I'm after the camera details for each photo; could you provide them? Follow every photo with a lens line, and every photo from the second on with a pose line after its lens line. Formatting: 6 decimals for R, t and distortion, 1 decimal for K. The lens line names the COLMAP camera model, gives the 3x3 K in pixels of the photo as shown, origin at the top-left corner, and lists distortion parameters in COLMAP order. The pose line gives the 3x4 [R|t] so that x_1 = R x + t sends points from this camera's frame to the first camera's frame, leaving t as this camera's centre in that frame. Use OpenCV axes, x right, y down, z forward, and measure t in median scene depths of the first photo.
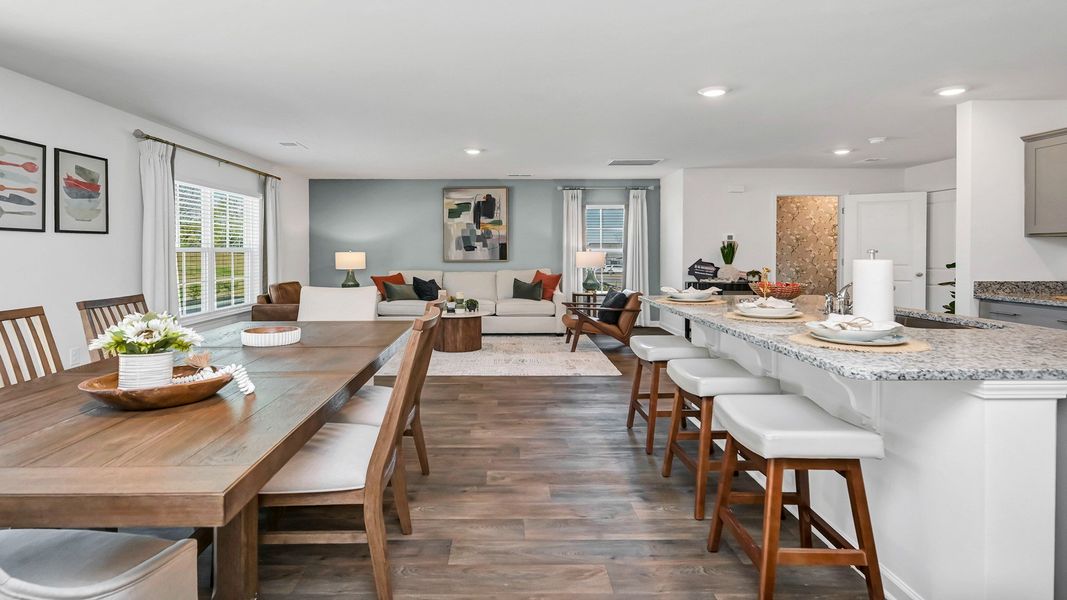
lens RADIAL K [[566.7, 0, 508.9], [0, 566.7, 270.0], [0, 0, 1]] dist [0.006919, -0.006984]
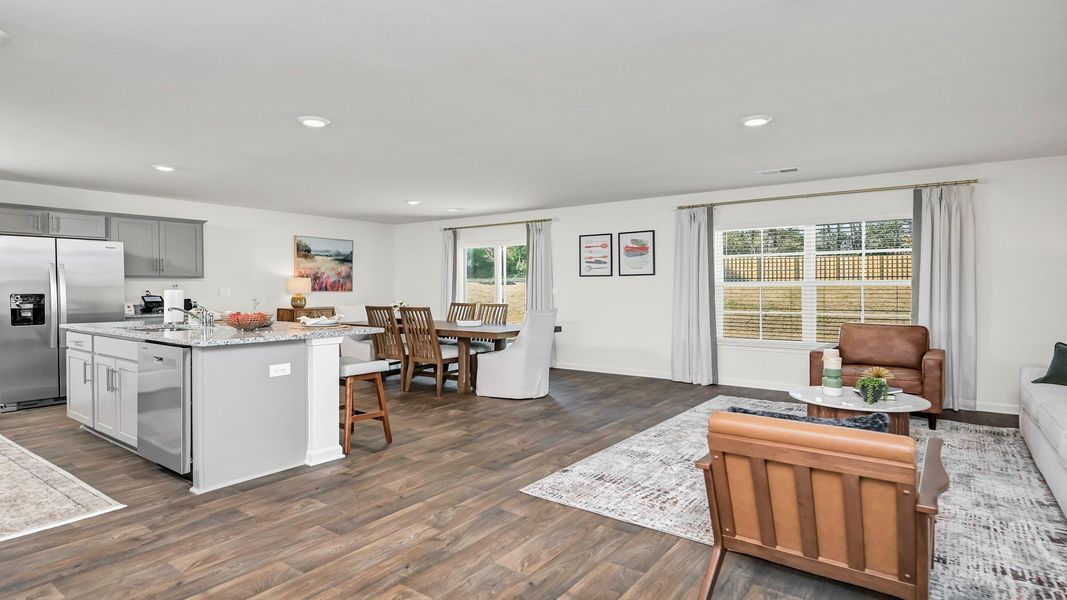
lens RADIAL K [[566.7, 0, 545.5], [0, 566.7, 285.6], [0, 0, 1]] dist [0.006919, -0.006984]
pose [[-0.574339, 0.000190, -0.818618, 0.474022], [-0.025222, 0.999521, 0.017928, -0.030623], [0.818229, 0.030944, -0.574059, 0.954474]]
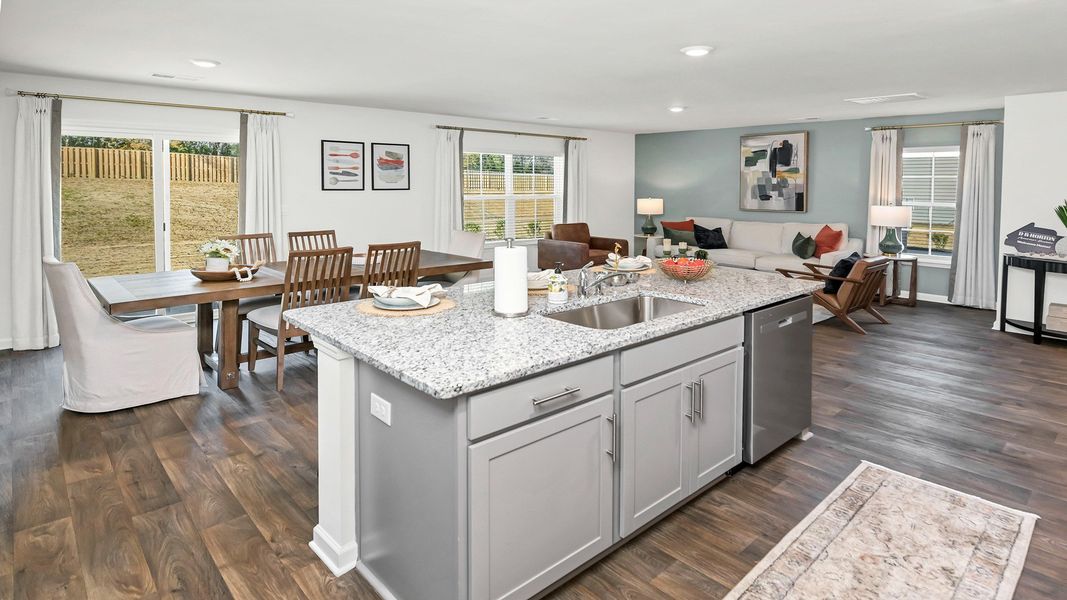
lens RADIAL K [[566.7, 0, 544.2], [0, 566.7, 205.0], [0, 0, 1]] dist [0.006919, -0.006984]
pose [[0.687747, 0.033908, -0.725159, 0.432547], [-0.033843, 0.999320, 0.014630, -0.031873], [0.725162, 0.014480, 0.688426, 0.083309]]
